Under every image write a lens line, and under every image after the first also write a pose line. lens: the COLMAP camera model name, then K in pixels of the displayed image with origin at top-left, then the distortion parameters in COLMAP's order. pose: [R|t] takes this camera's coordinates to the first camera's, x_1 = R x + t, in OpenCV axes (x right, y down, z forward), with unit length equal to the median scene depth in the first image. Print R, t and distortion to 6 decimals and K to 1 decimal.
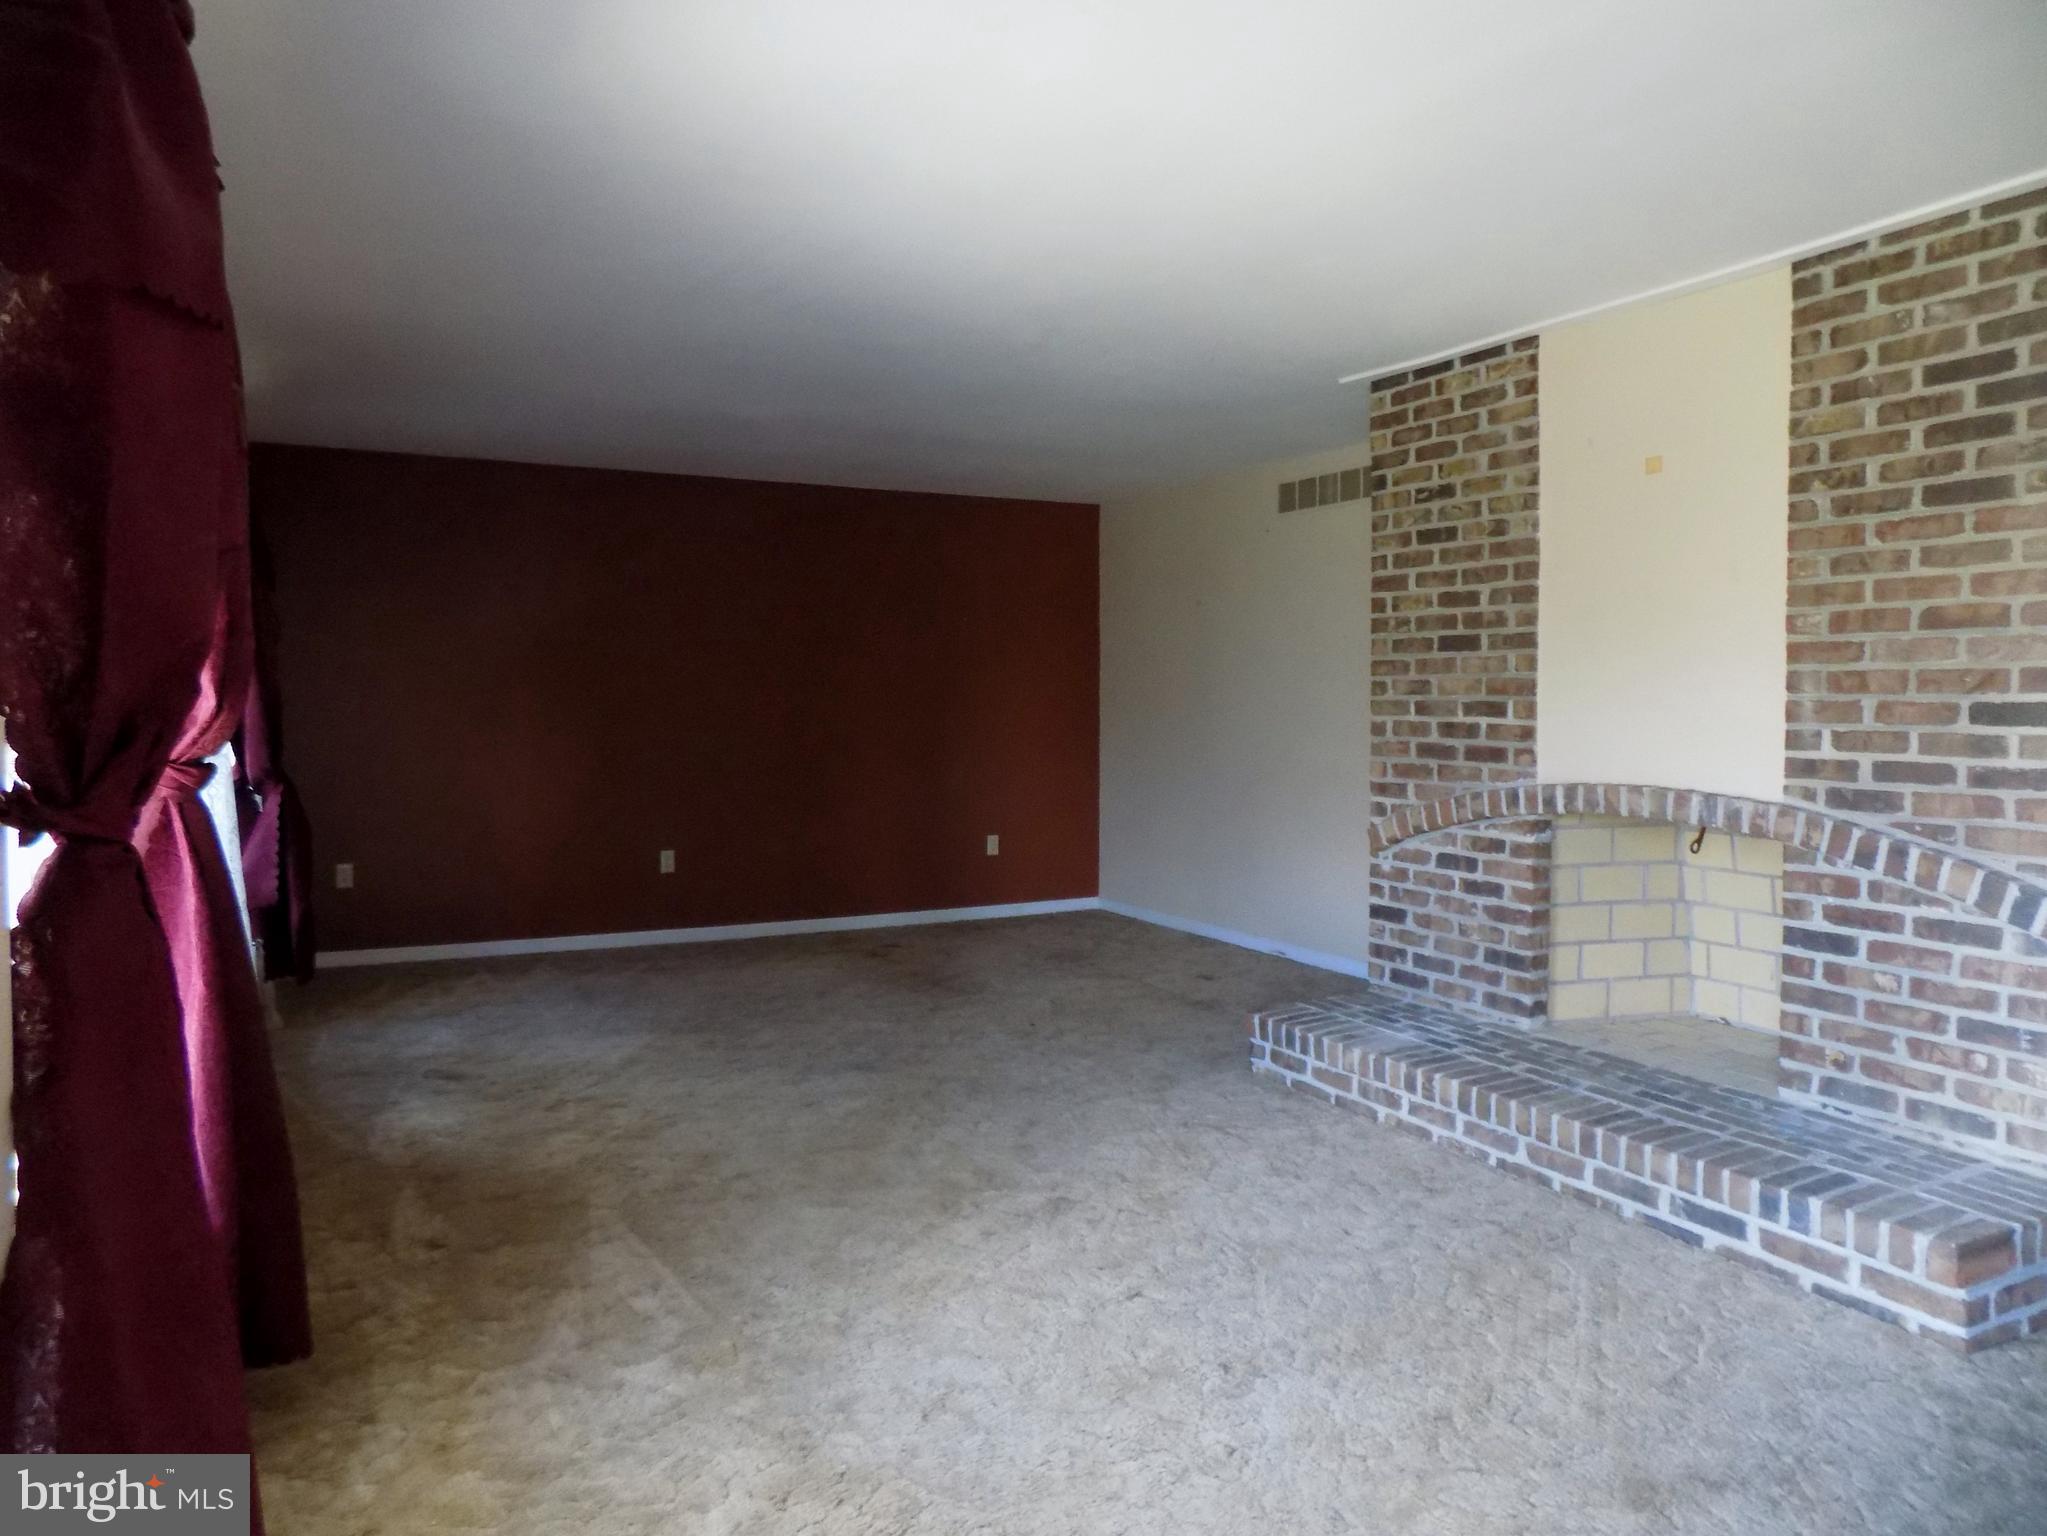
lens RADIAL K [[1395.7, 0, 1034.0], [0, 1395.7, 749.3], [0, 0, 1]] dist [-0.082225, 0.092704]
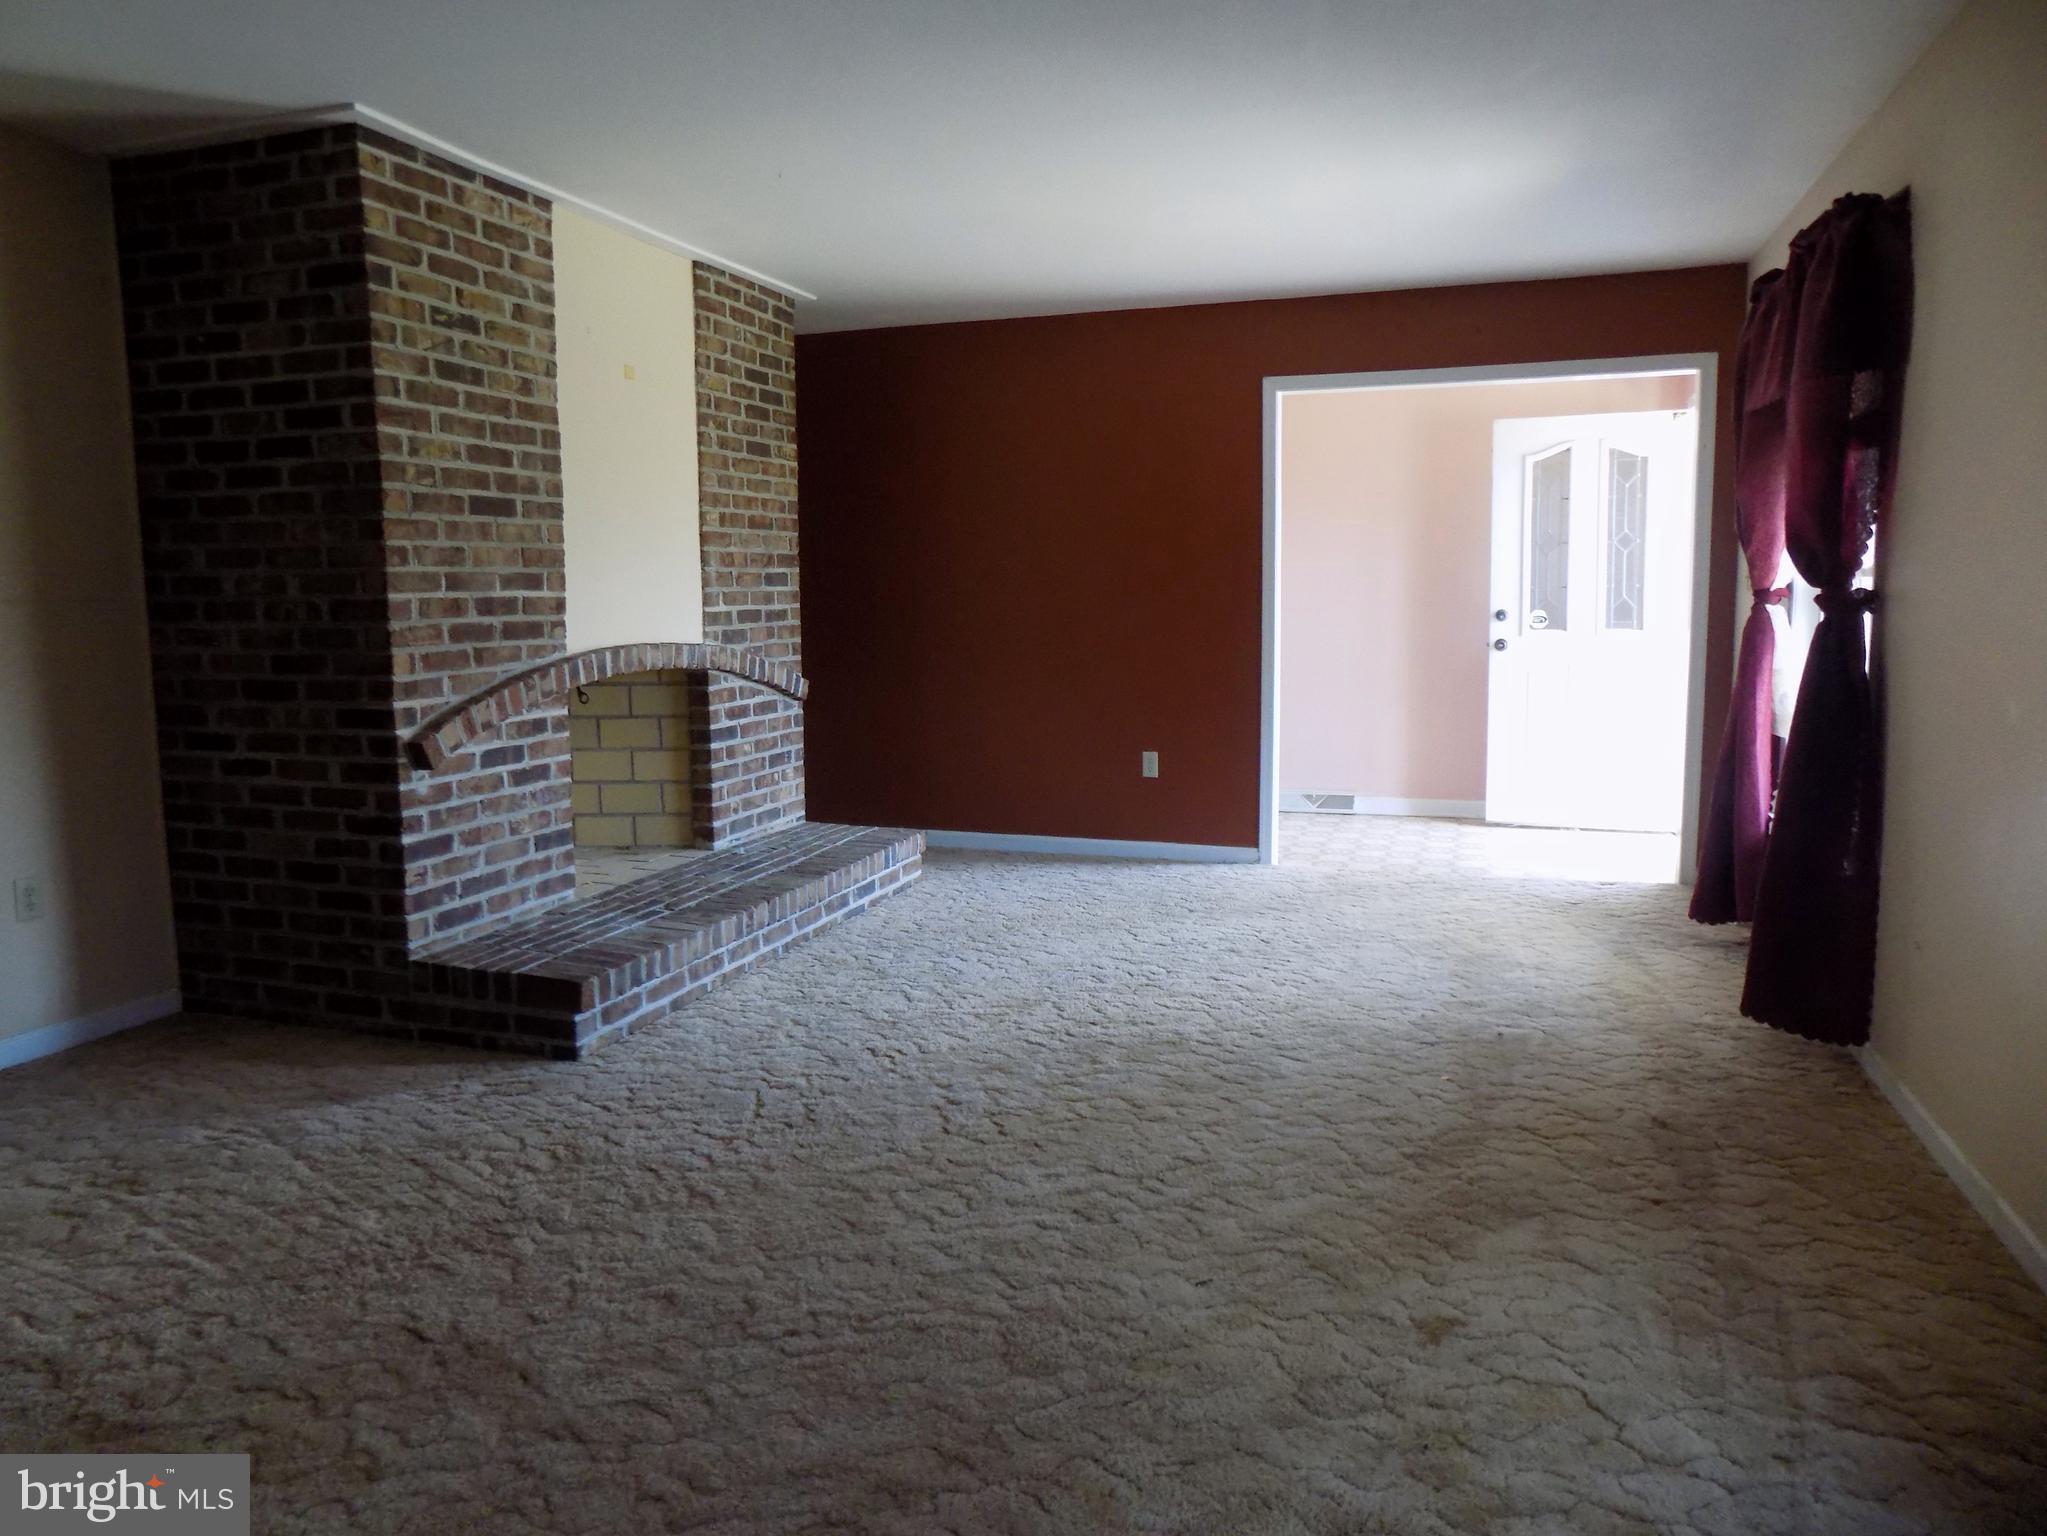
lens RADIAL K [[1395.7, 0, 1034.0], [0, 1395.7, 749.3], [0, 0, 1]] dist [-0.082225, 0.092704]
pose [[-0.695357, -0.073946, 0.714850, -0.607662], [0.042091, 0.988794, 0.143226, -0.037746], [-0.717431, 0.129682, -0.684452, 1.466518]]
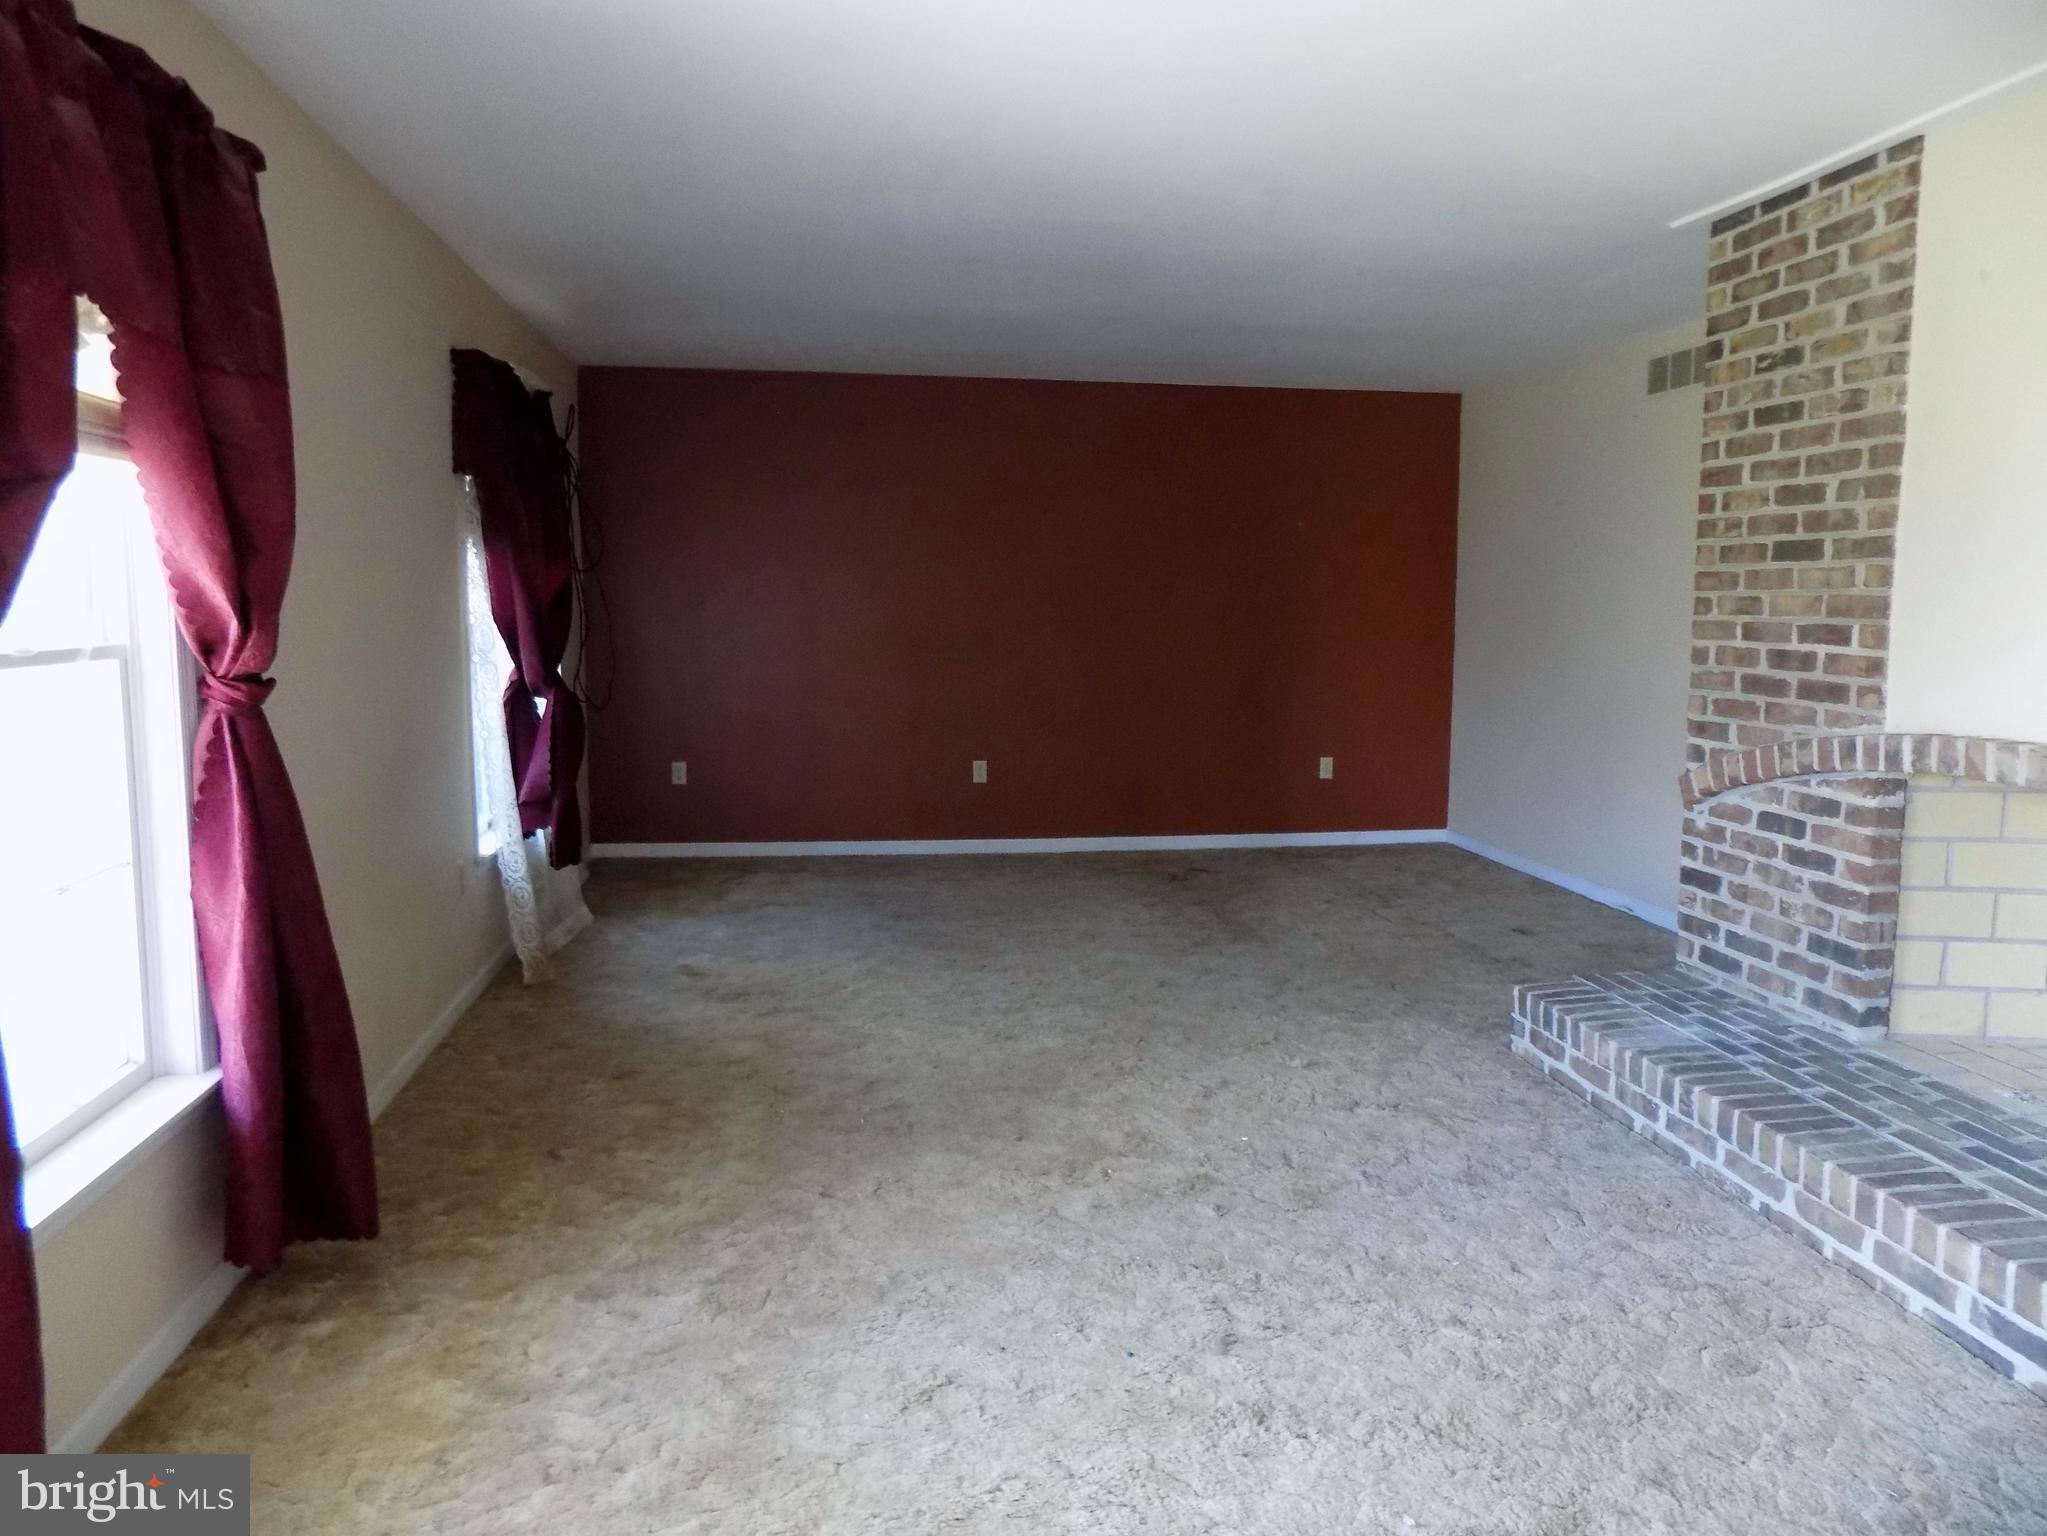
lens RADIAL K [[1397.8, 0, 1016.9], [0, 1397.8, 748.4], [0, 0, 1]] dist [-0.072480, 0.078928]
pose [[0.941256, 0.039718, -0.335349, 0.165381], [-0.016795, 0.997336, 0.070982, -0.012861], [0.337275, -0.061180, 0.939416, 0.108648]]
